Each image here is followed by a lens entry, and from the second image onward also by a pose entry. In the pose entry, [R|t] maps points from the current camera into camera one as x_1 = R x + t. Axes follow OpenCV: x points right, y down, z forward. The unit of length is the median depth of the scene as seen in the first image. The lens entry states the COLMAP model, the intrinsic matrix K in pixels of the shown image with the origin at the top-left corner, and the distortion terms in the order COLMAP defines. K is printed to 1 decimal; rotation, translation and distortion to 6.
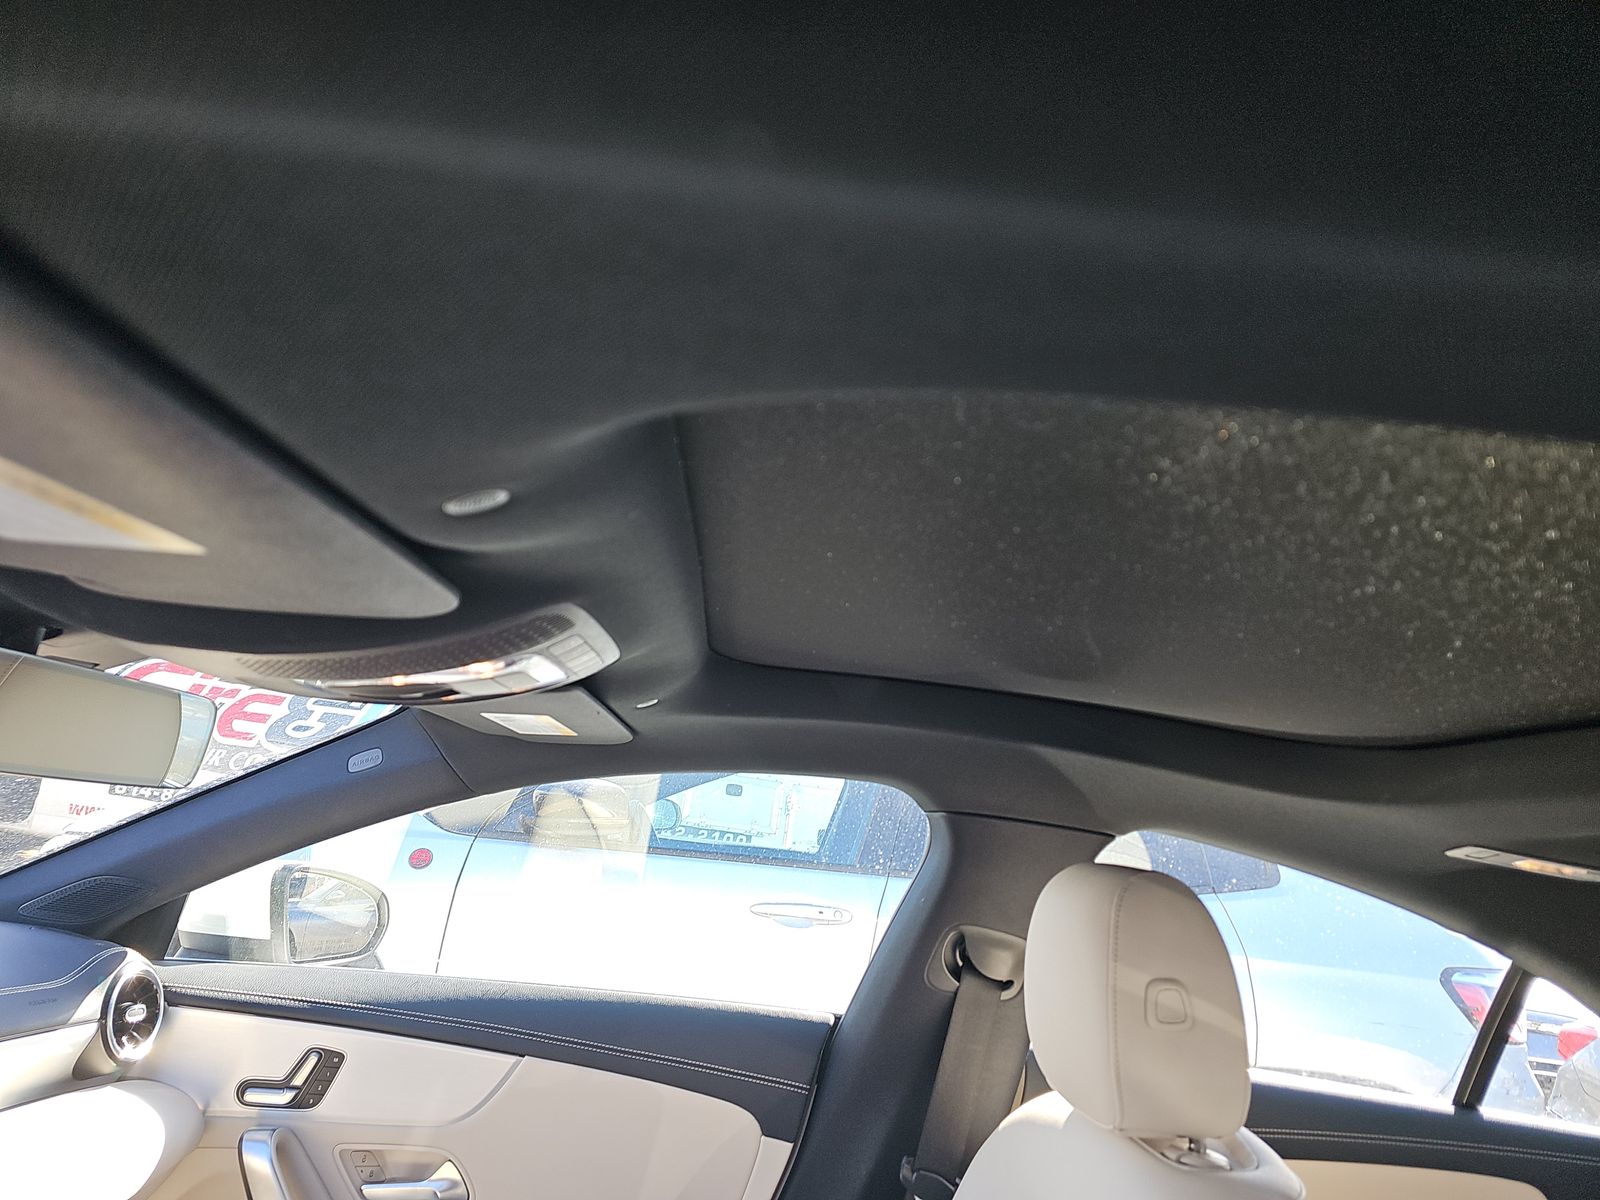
lens RADIAL K [[1079.9, 0, 763.3], [0, 1079.9, 603.1], [0, 0, 1]] dist [0.037365, -0.037017]
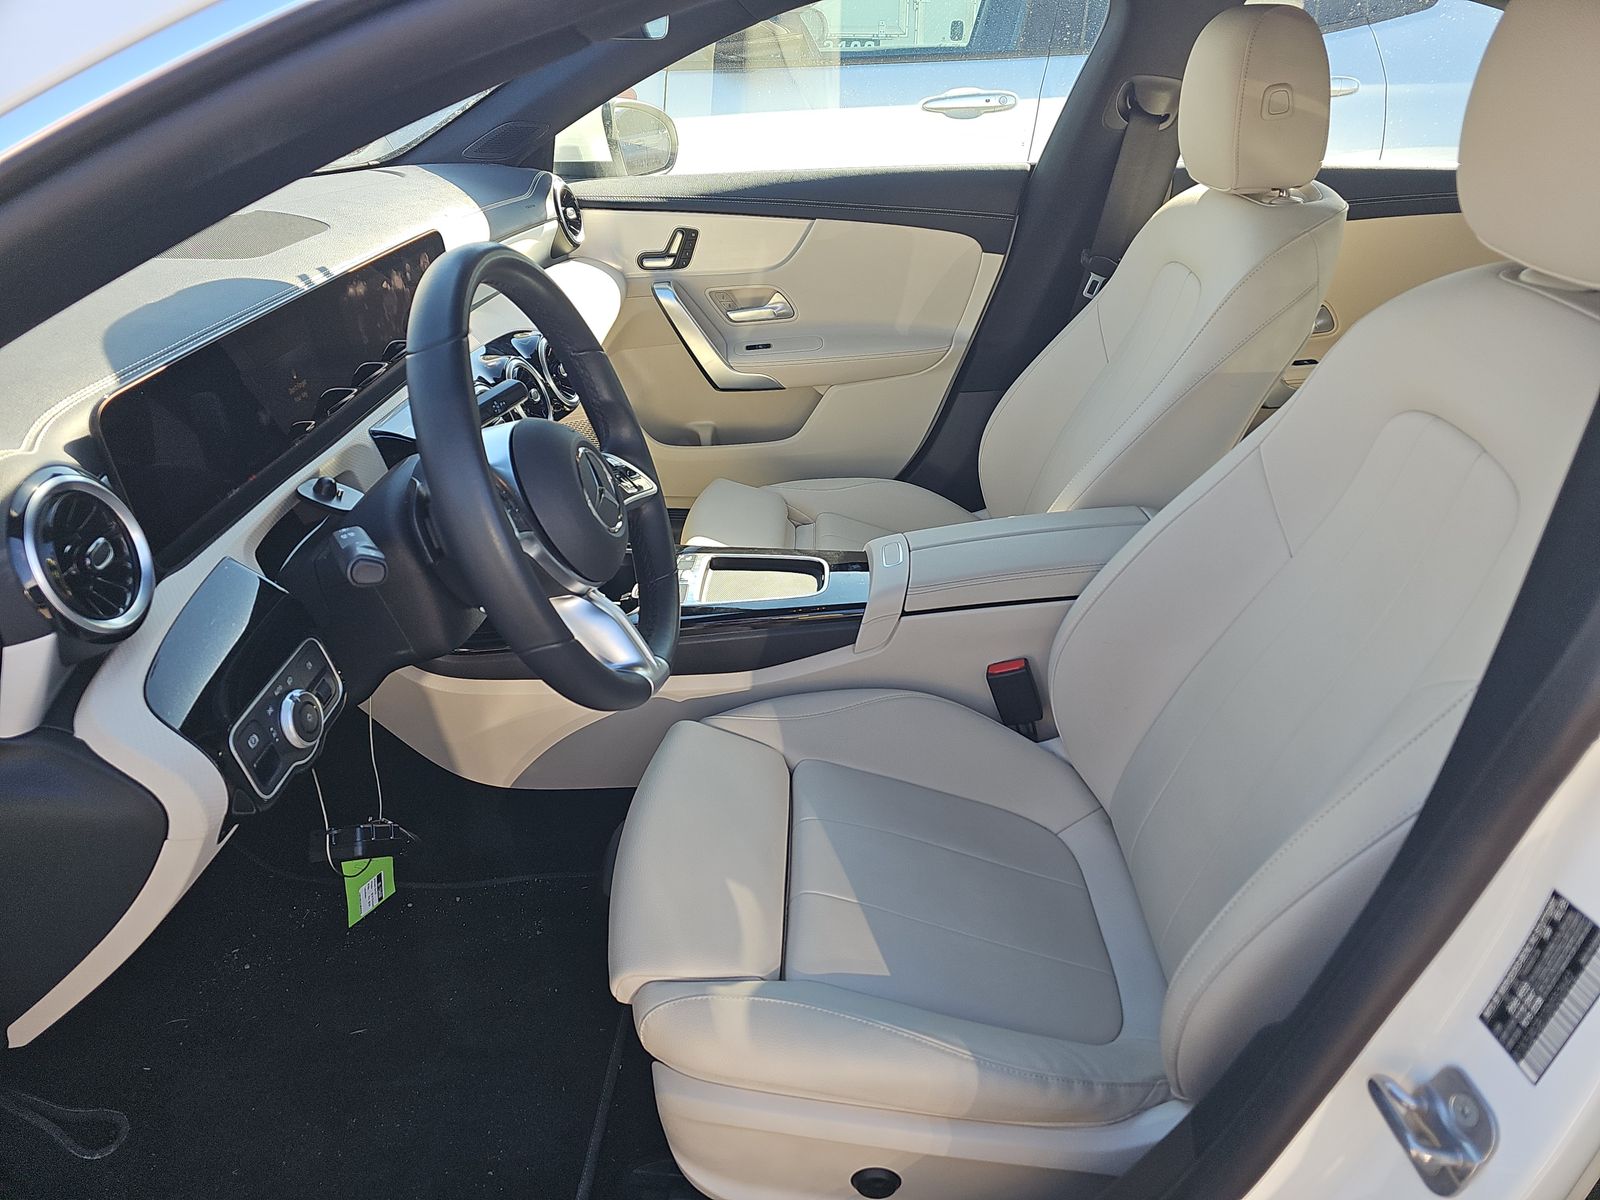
lens RADIAL K [[1080.5, 0, 800.0], [0, 1080.5, 600.0], [0, 0, 1]] dist [0.048674, -0.002768]
pose [[0.990000, -0.083492, -0.113703, -0.121199], [0.136464, 0.771026, 0.622010, -0.099730], [0.035735, -0.631307, 0.774709, -0.459750]]
